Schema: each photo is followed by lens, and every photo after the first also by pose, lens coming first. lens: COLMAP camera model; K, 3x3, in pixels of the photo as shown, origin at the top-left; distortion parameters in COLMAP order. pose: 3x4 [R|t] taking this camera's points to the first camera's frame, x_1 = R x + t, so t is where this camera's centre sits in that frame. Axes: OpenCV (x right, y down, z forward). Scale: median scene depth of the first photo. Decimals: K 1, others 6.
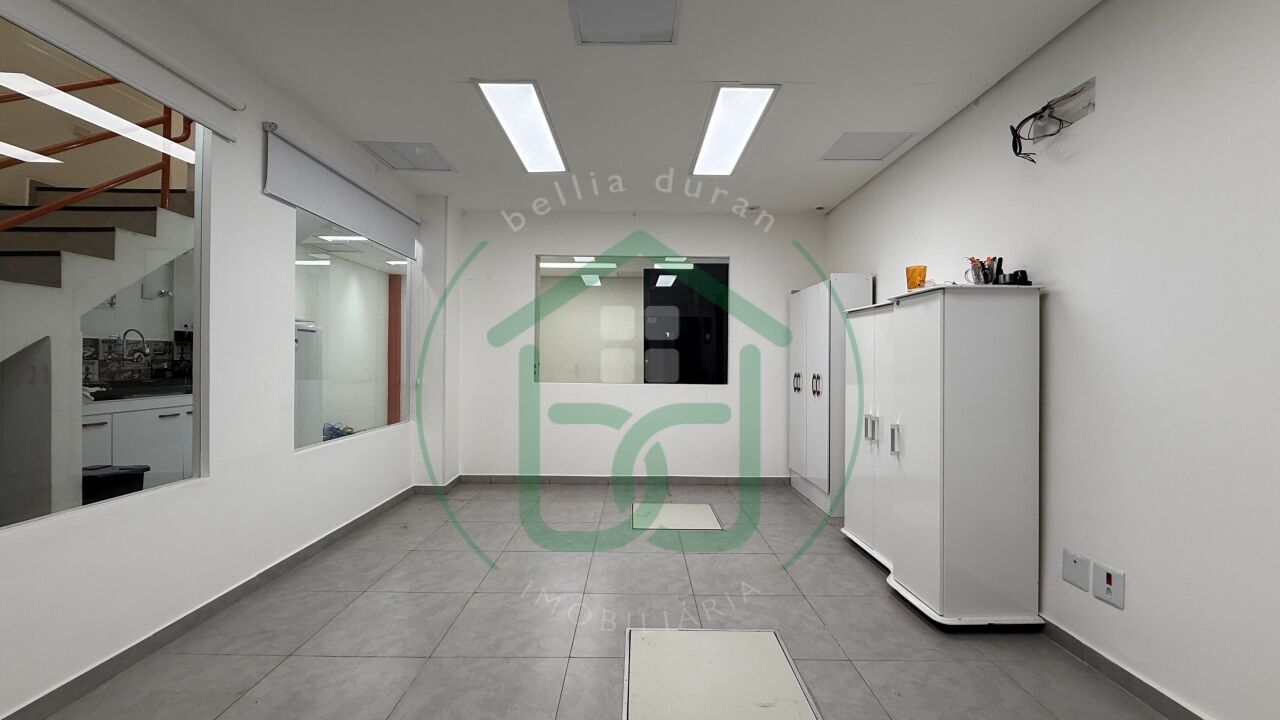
lens RADIAL K [[510.9, 0, 637.1], [0, 510.9, 359.1], [0, 0, 1]] dist [0.000160, 0.000179]
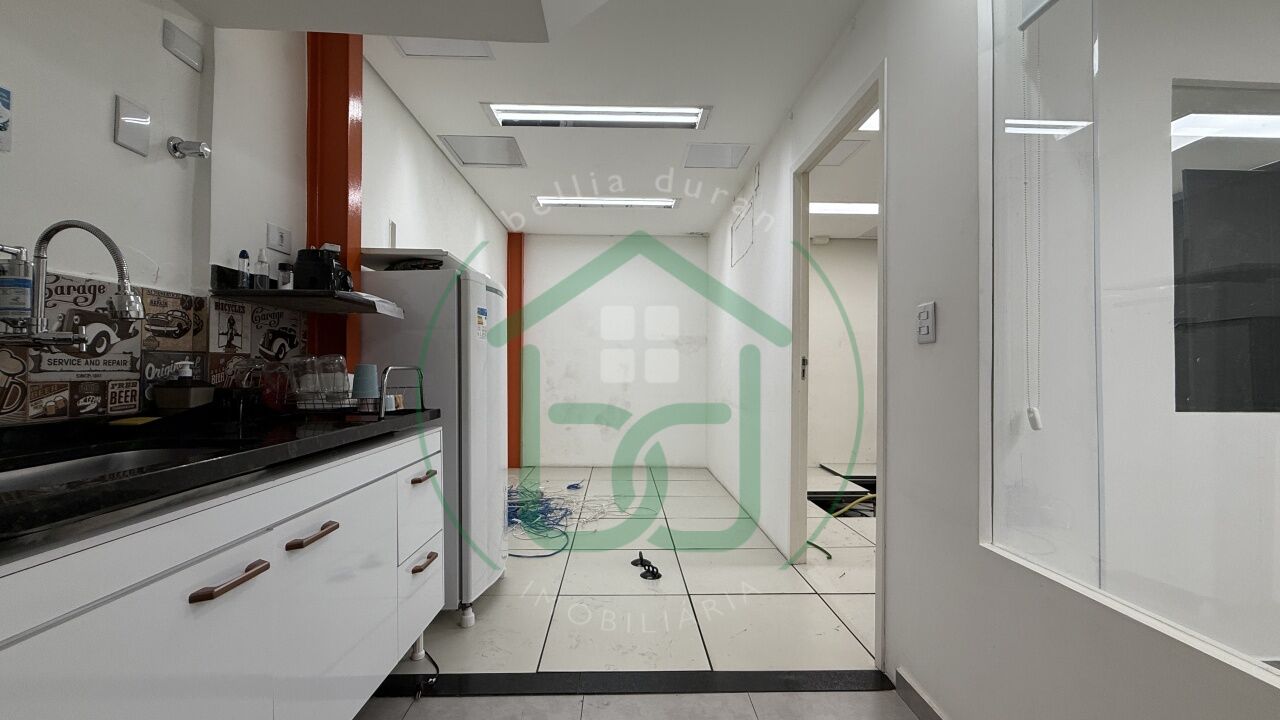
lens RADIAL K [[510.9, 0, 637.1], [0, 510.9, 359.1], [0, 0, 1]] dist [0.000160, 0.000179]
pose [[0.999477, -0.000270, 0.032331, -0.865960], [0.000859, 0.999834, -0.018208, 0.016502], [-0.032320, 0.018226, 0.999311, 0.892602]]
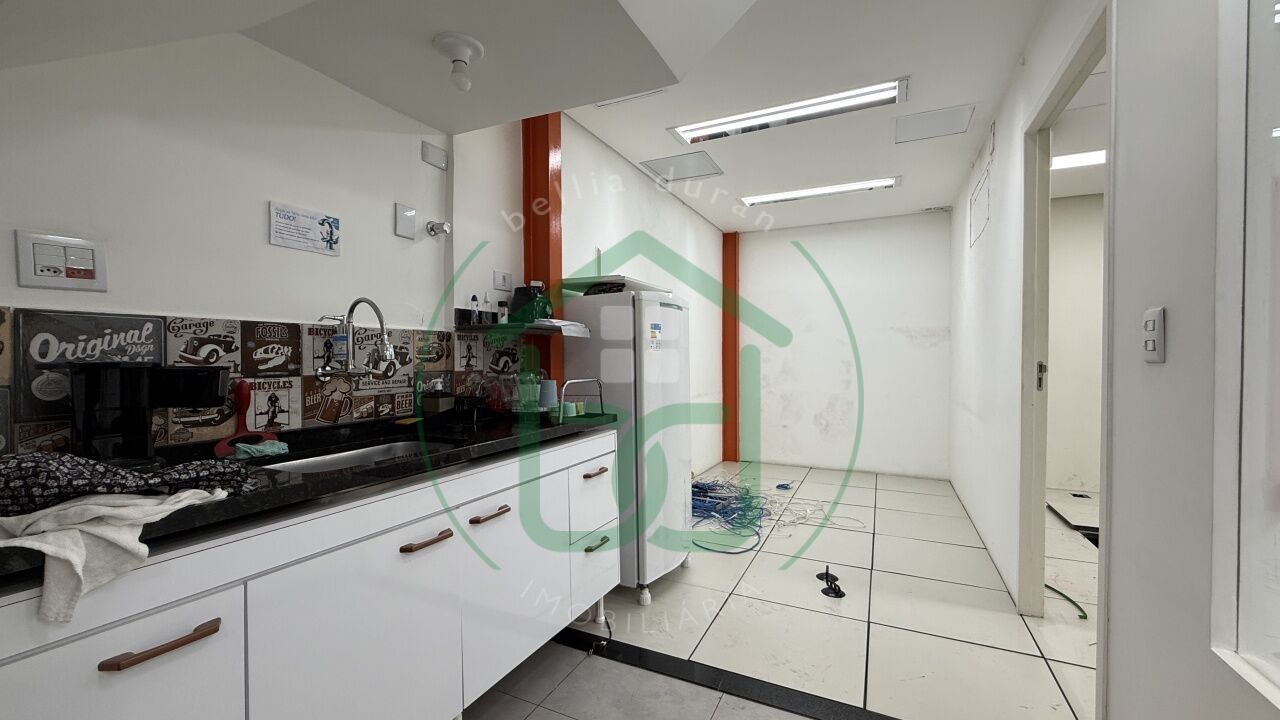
lens RADIAL K [[510.9, 0, 637.1], [0, 510.9, 359.1], [0, 0, 1]] dist [0.000160, 0.000179]
pose [[0.900226, -0.006435, -0.435374, -0.750408], [0.009014, 0.999952, 0.003859, -0.013372], [0.435329, -0.007399, 0.900241, 0.885204]]
